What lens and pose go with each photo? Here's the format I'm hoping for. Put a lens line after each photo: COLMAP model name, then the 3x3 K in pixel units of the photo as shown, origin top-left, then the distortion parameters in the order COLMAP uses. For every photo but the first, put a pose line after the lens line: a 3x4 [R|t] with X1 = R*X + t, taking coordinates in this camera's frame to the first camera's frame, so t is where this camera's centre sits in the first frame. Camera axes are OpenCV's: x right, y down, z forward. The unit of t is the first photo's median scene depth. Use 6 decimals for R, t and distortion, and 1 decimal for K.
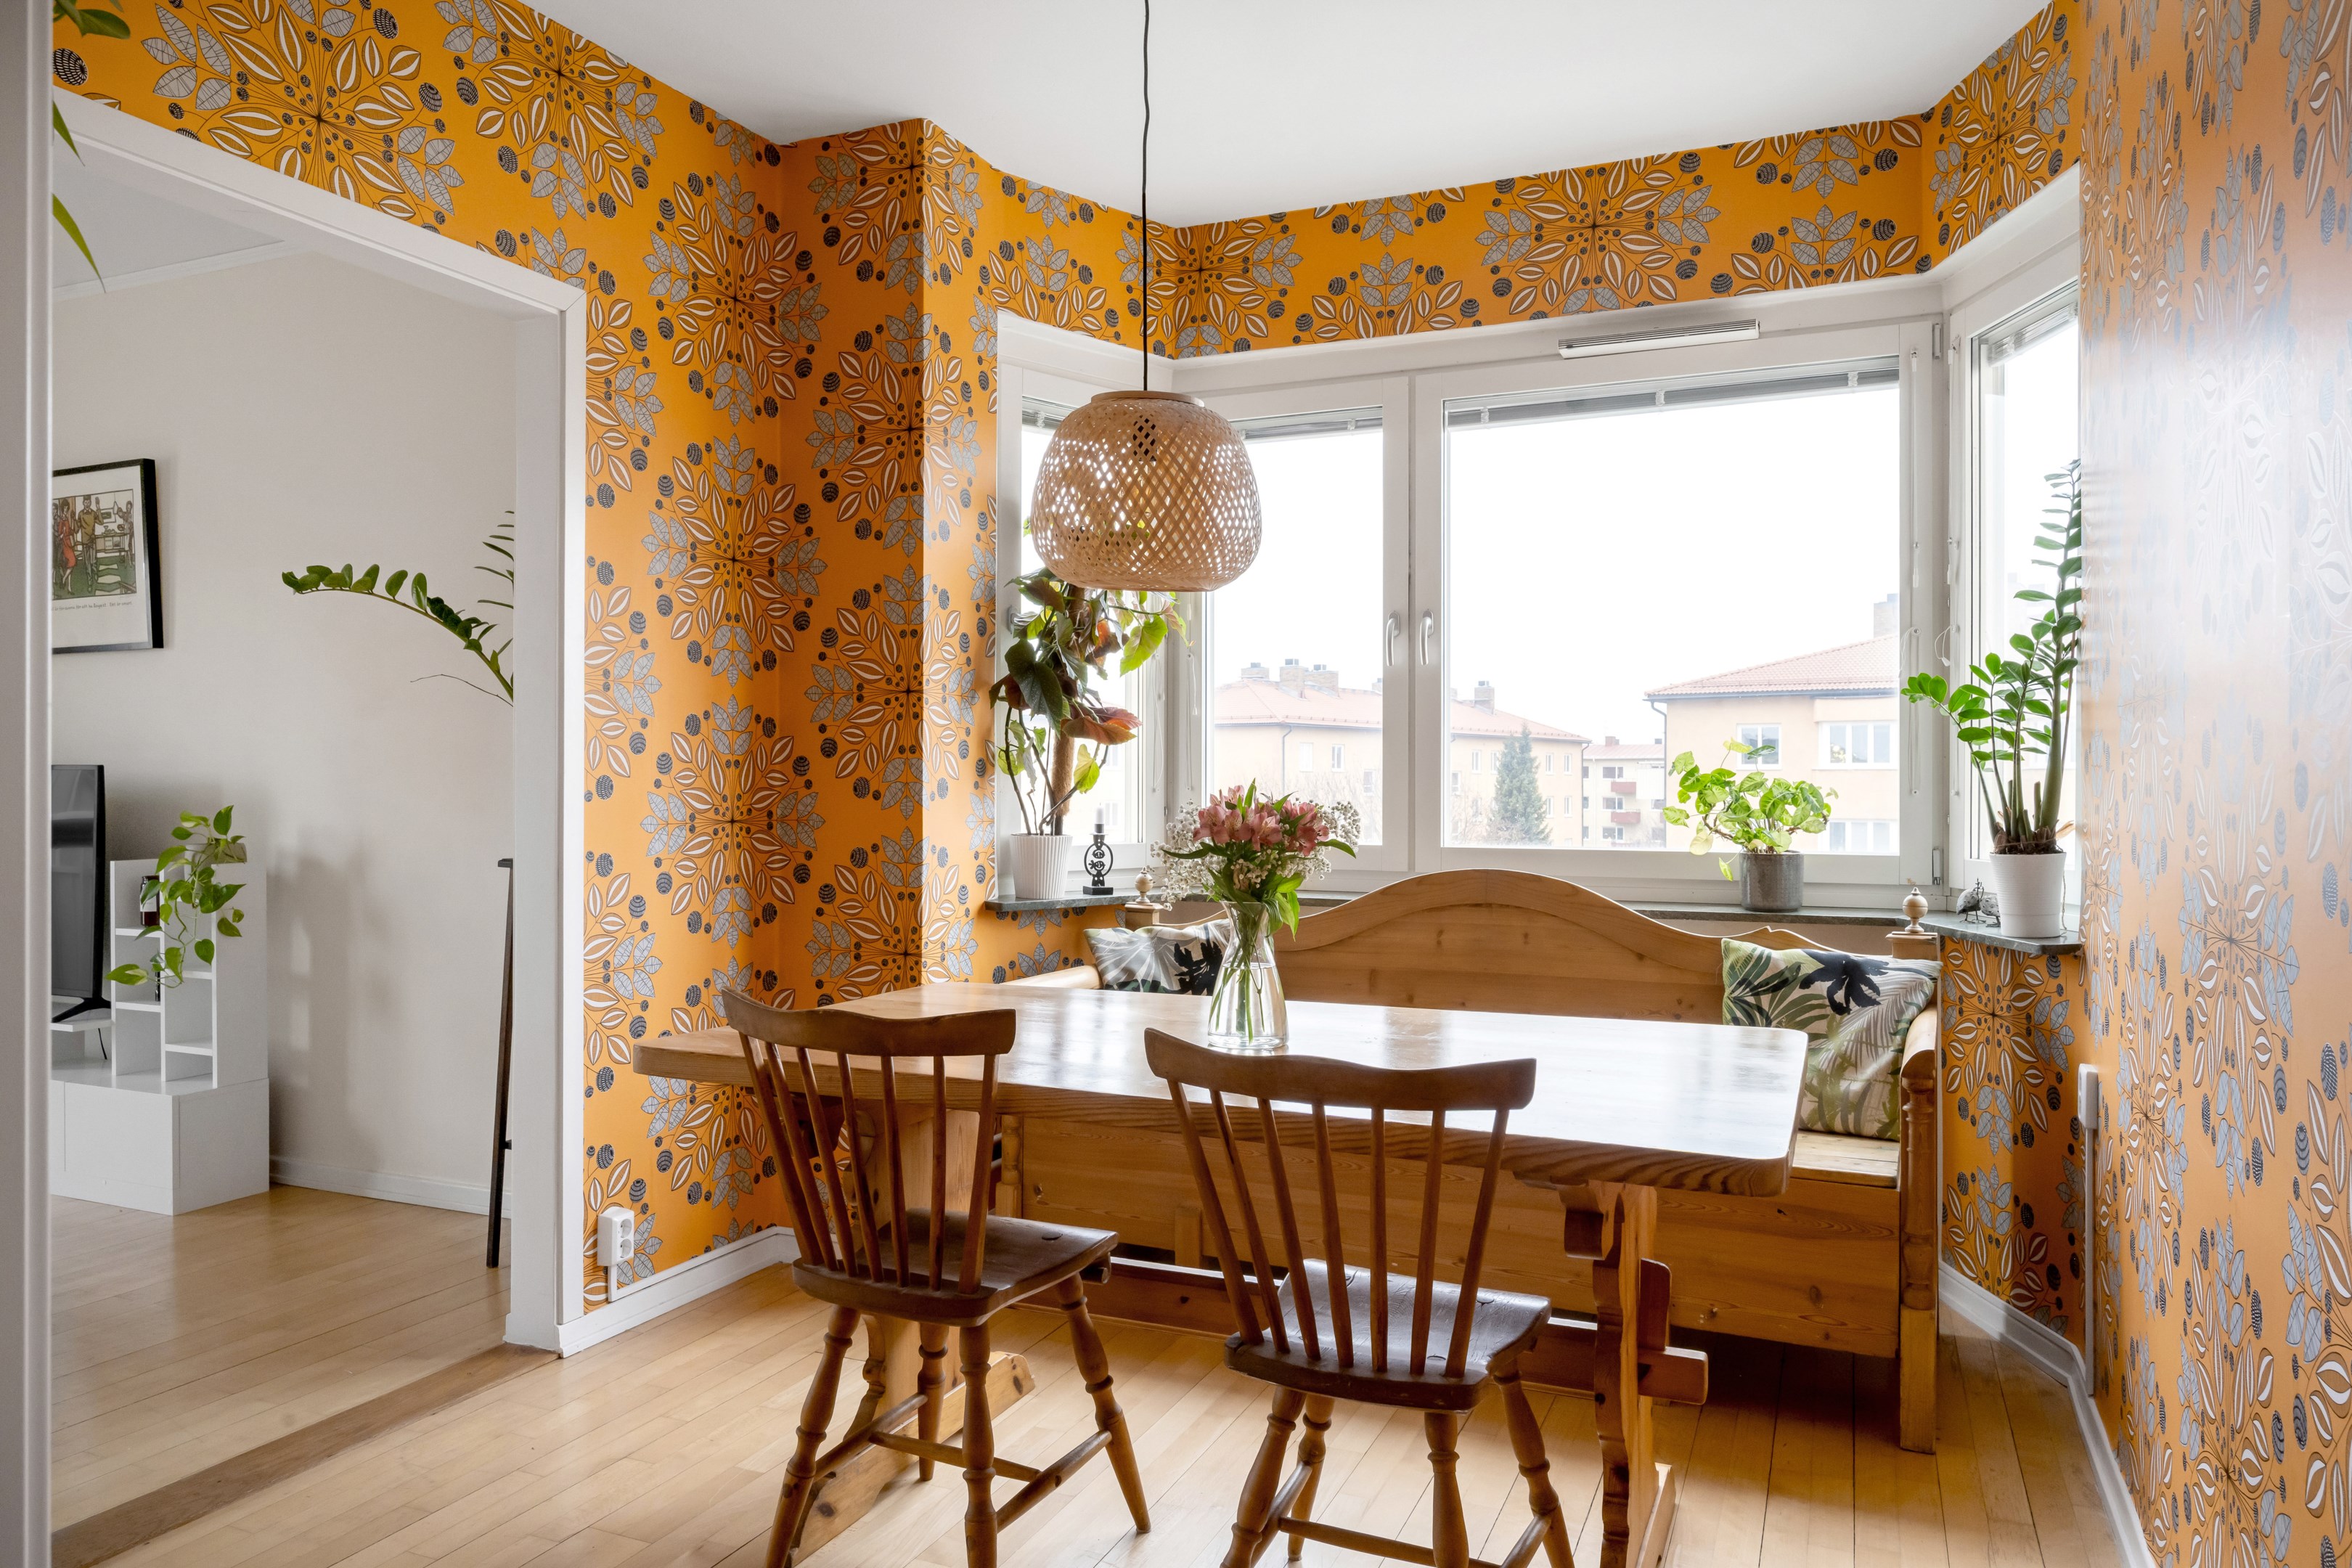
lens RADIAL K [[1520.0, 0, 1183.0], [0, 1520.0, 781.1], [0, 0, 1]] dist [-0.000144, 0.000291]
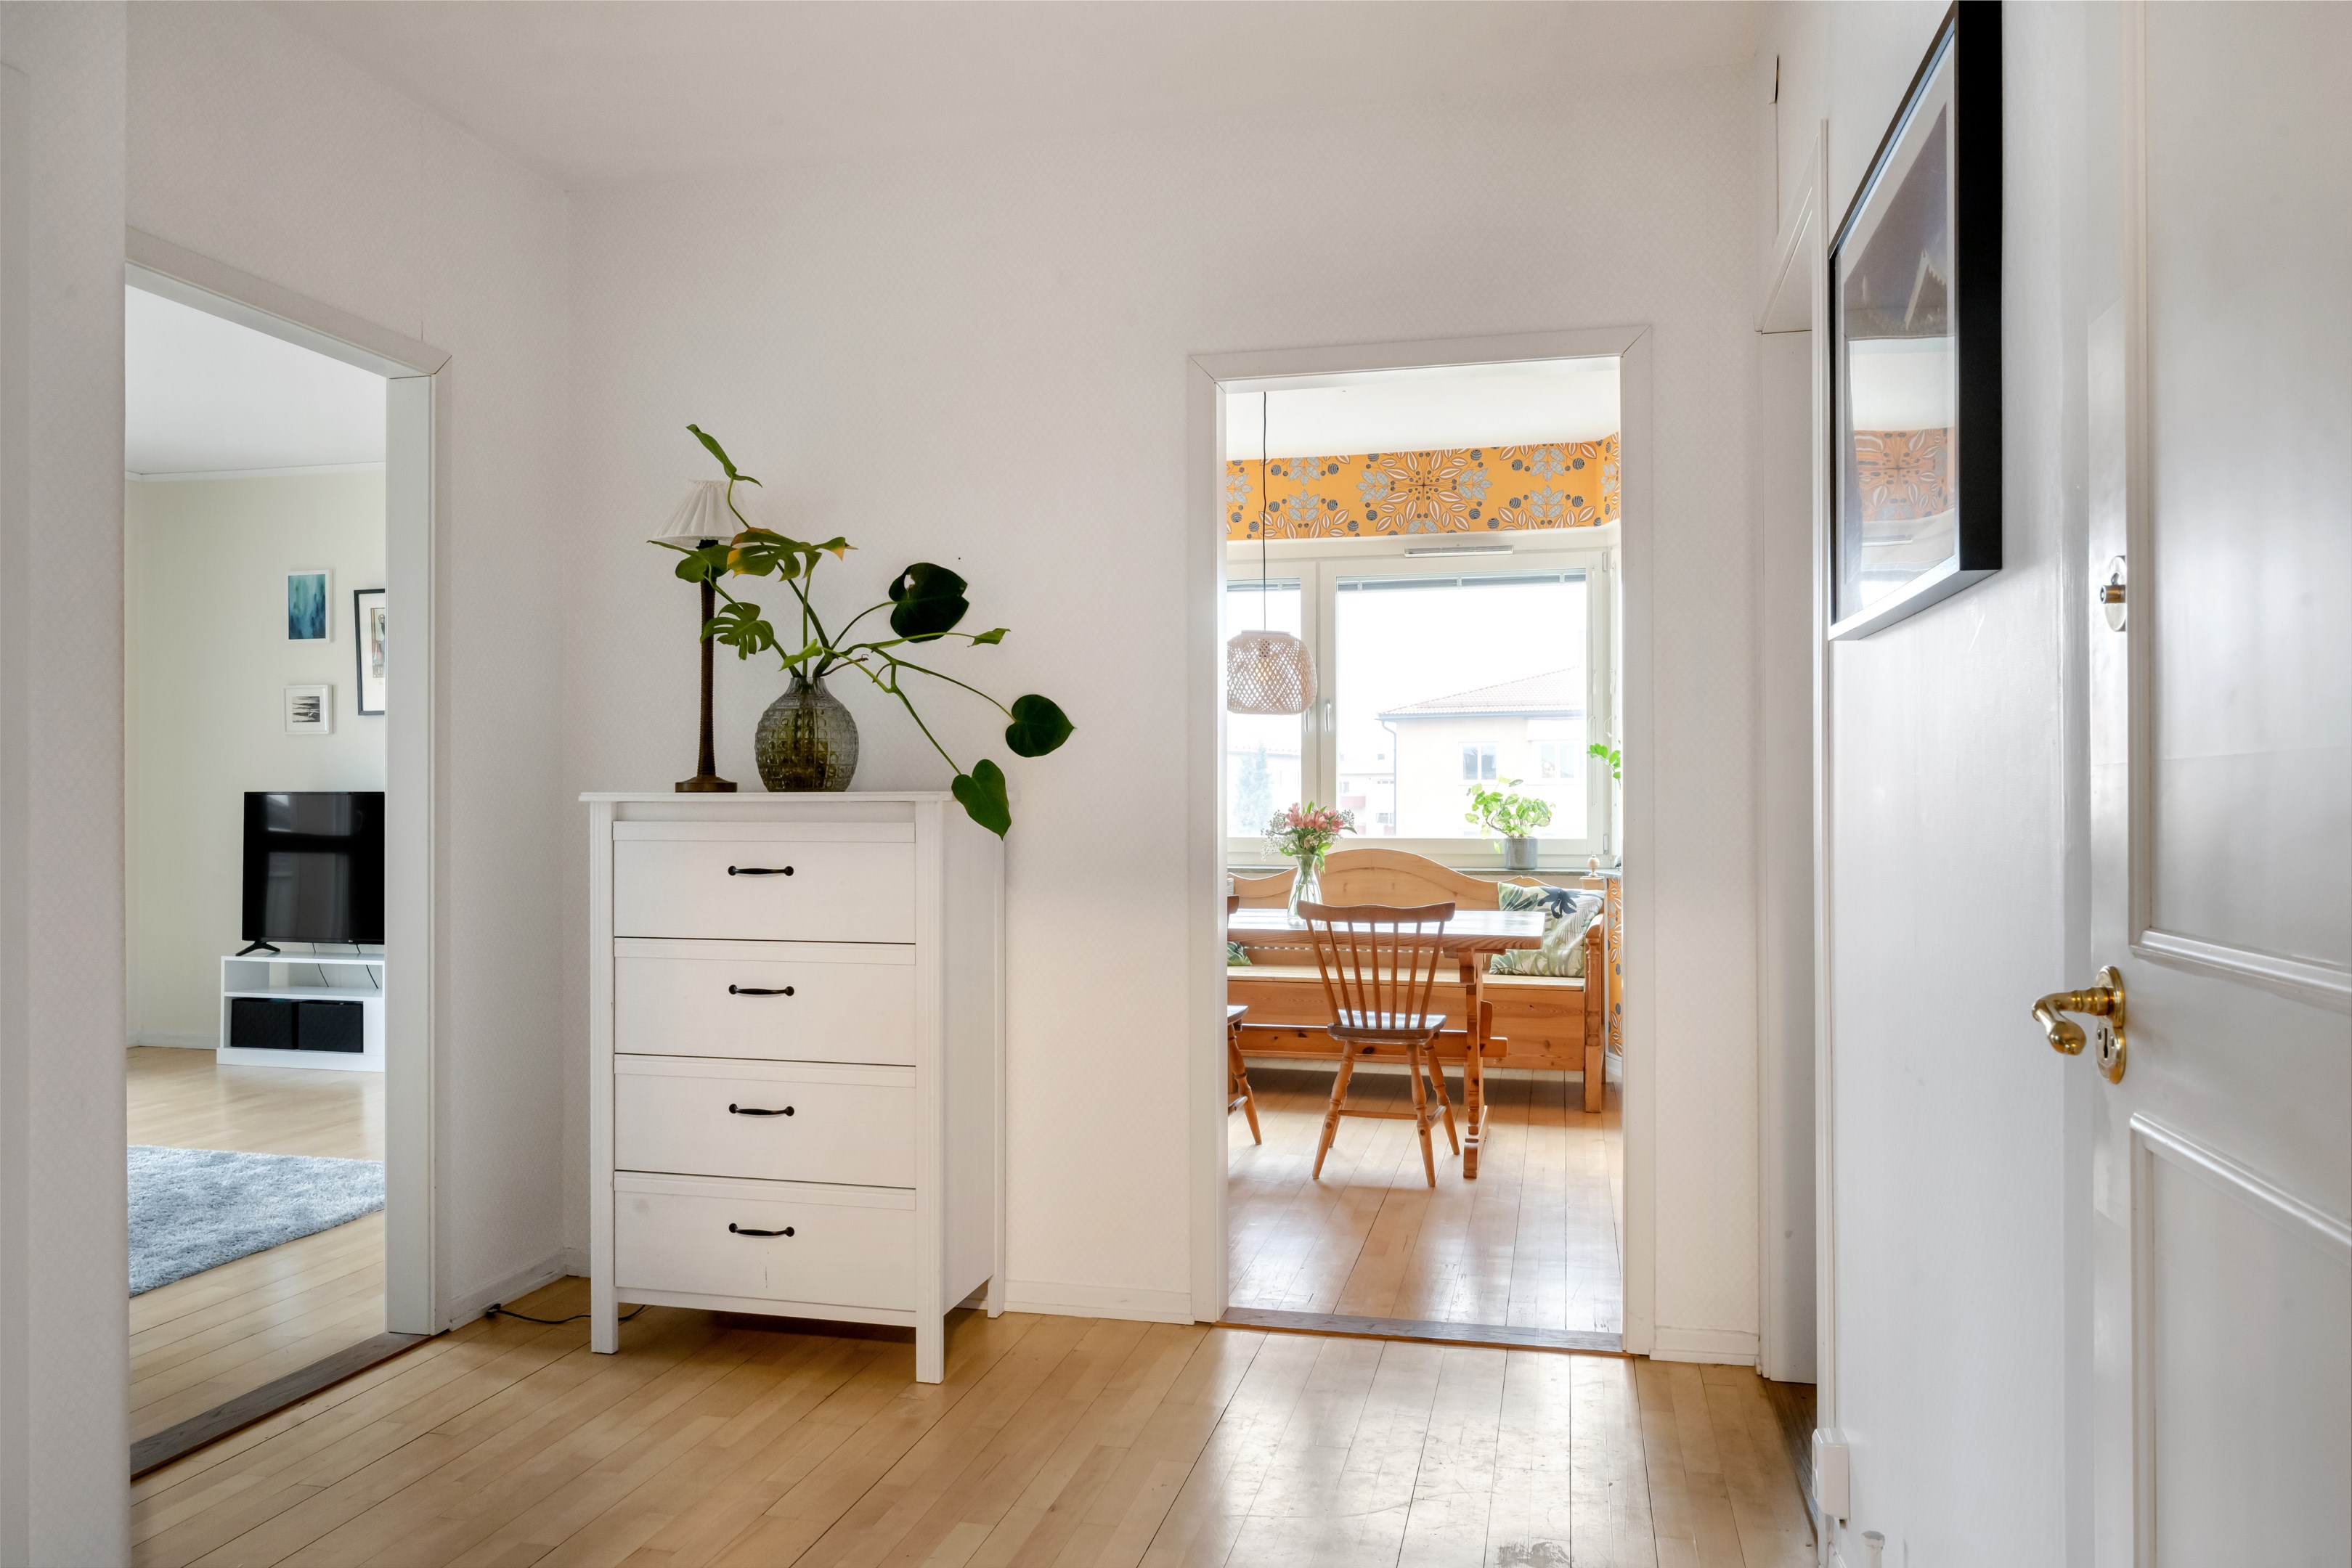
lens RADIAL K [[1567.7, 0, 1172.7], [0, 1567.7, 786.6], [0, 0, 1]] dist [0.001189, 0.000009]
pose [[0.985149, -0.001540, 0.171696, -0.353355], [0.002583, 0.999980, -0.005849, -0.004869], [-0.171684, 0.006206, 0.985133, -0.795077]]
